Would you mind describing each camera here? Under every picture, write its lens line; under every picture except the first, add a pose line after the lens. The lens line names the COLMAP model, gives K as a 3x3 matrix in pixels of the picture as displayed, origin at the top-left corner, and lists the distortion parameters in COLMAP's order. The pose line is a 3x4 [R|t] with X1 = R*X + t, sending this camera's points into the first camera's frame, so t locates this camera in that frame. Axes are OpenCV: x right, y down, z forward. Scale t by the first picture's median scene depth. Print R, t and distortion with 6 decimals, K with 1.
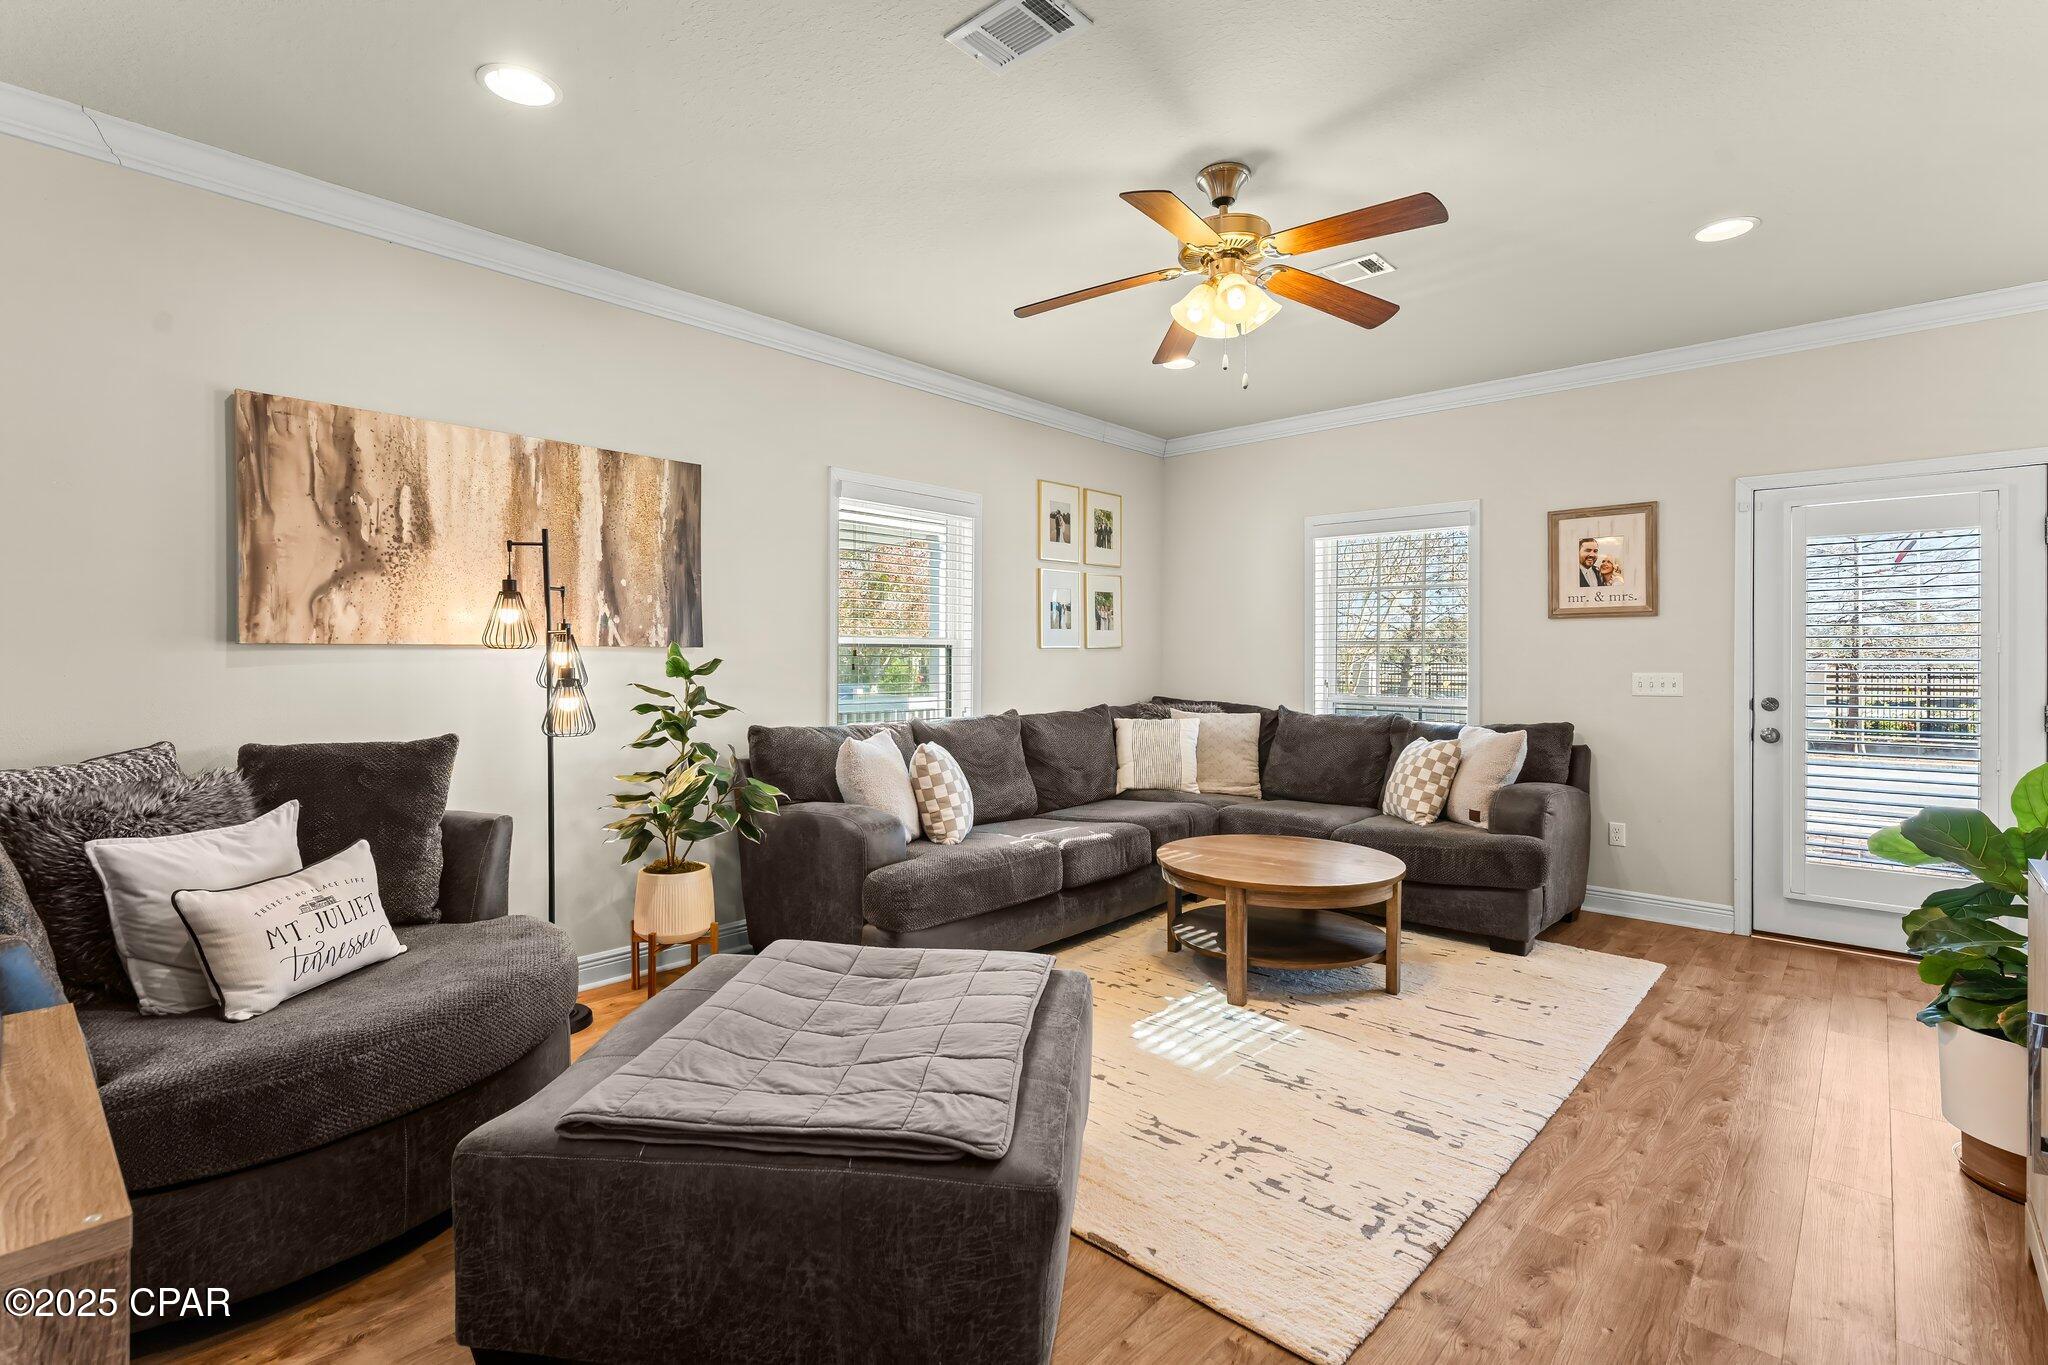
lens RADIAL K [[944.7, 0, 1021.5], [0, 944.7, 660.3], [0, 0, 1]] dist [0.000477, 0.000174]
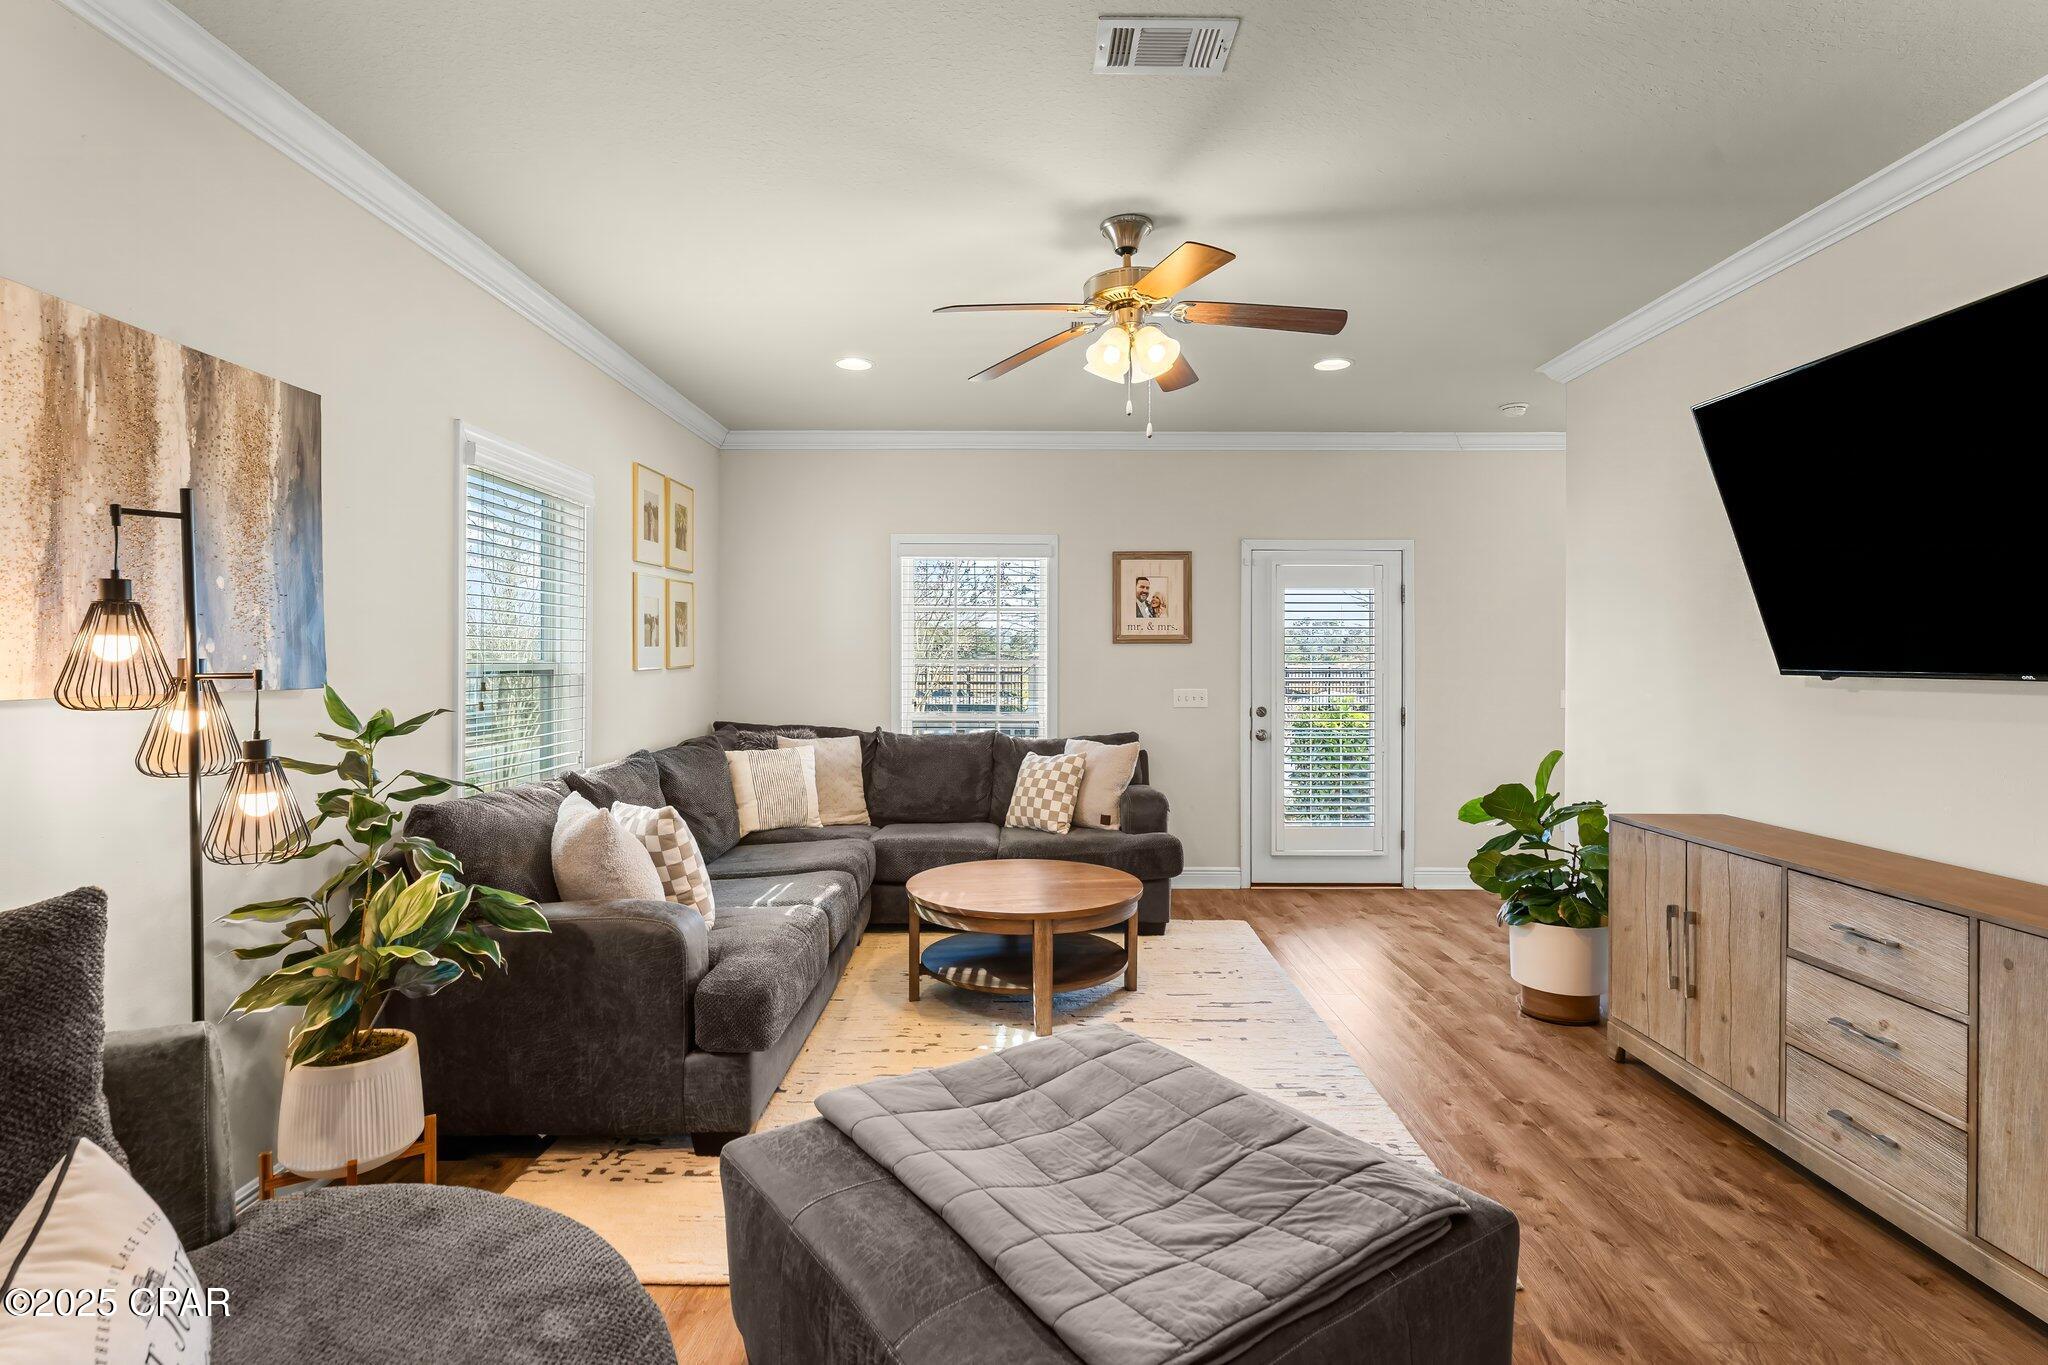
lens RADIAL K [[1000.4, 0, 1024.0], [0, 1000.4, 661.9], [0, 0, 1]] dist [-0.001296, 0.001050]
pose [[0.740253, -0.004334, 0.672315, -0.402108], [0.002323, 0.999990, 0.003888, -0.029876], [-0.672324, -0.001316, 0.740255, 0.182258]]
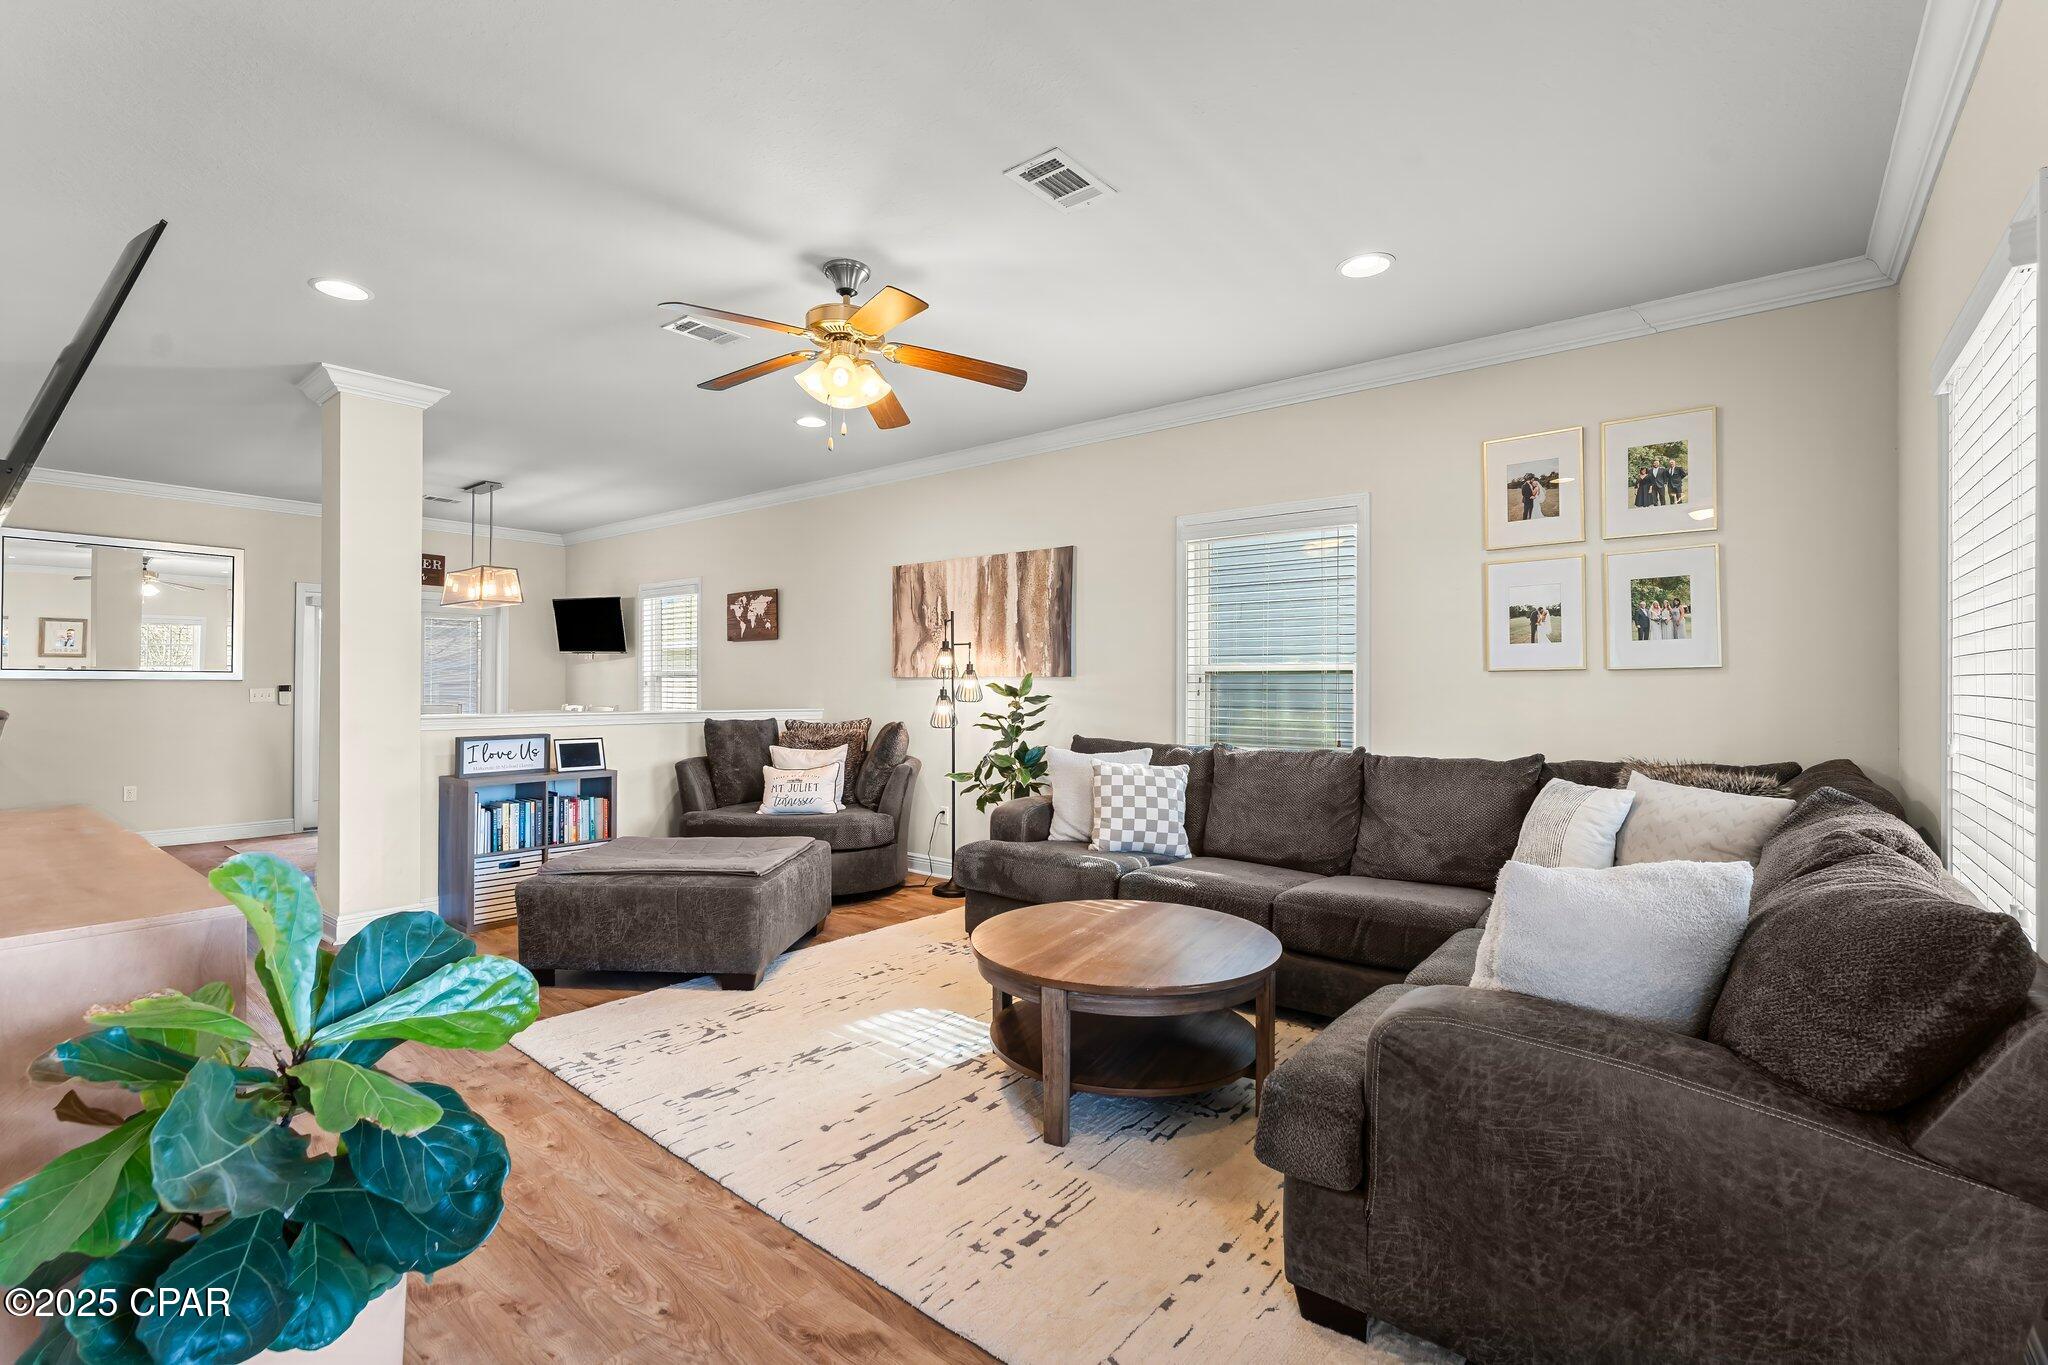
lens RADIAL K [[910.9, 0, 1024.0], [0, 910.9, 682.5], [0, 0, 1]] dist [-0.000873, -0.000022]
pose [[0.061118, -0.005737, -0.998114, 0.907269], [-0.006948, 0.999957, -0.006173, 0.003121], [0.998106, 0.007313, 0.061075, 0.774062]]
